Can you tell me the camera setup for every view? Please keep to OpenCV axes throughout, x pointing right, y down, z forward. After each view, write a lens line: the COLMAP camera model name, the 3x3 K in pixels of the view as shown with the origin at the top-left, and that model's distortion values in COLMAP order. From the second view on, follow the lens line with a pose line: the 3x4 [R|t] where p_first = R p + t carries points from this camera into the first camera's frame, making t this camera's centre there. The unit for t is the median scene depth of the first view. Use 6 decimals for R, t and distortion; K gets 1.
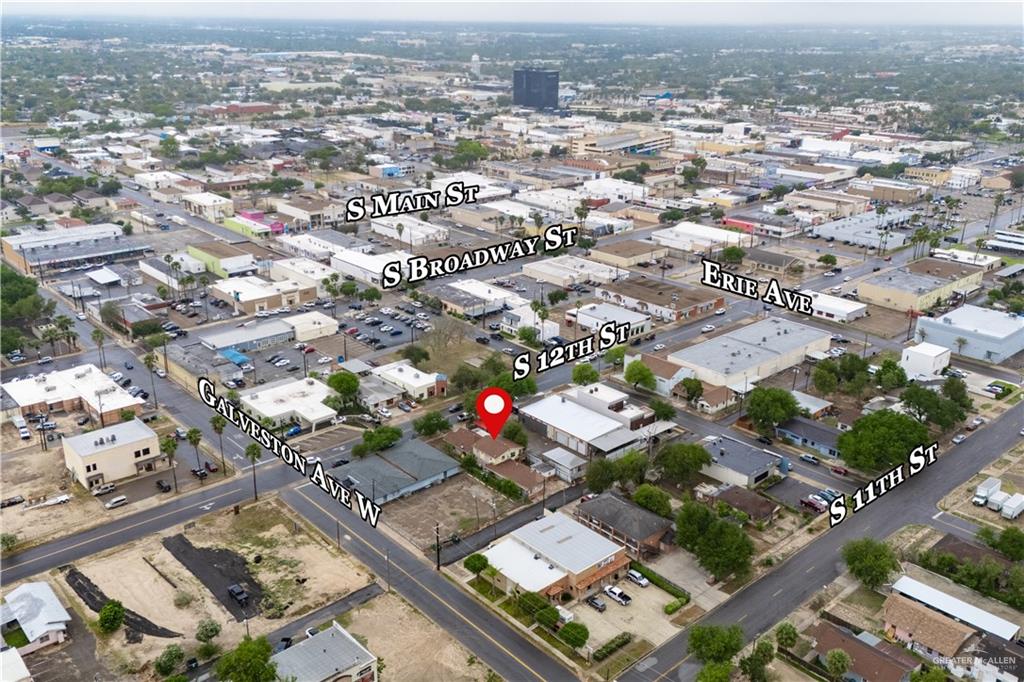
lens RADIAL K [[886.6, 0, 510.1], [0, 886.6, 337.1], [0, 0, 1]] dist [0.087406, -0.065958]
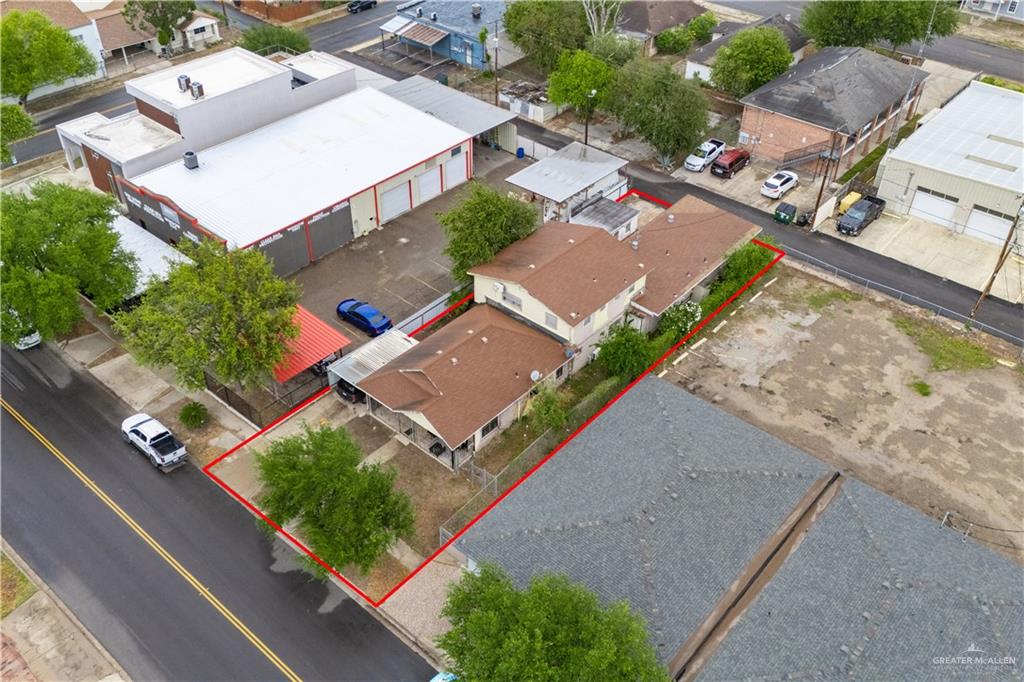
lens RADIAL K [[886.6, 0, 515.7], [0, 886.6, 342.5], [0, 0, 1]] dist [0.087406, -0.065958]
pose [[-0.134398, -0.625400, 0.768643, -0.220289], [0.321391, 0.706239, 0.630820, -0.039195], [-0.937361, 0.331816, 0.106081, 0.895263]]
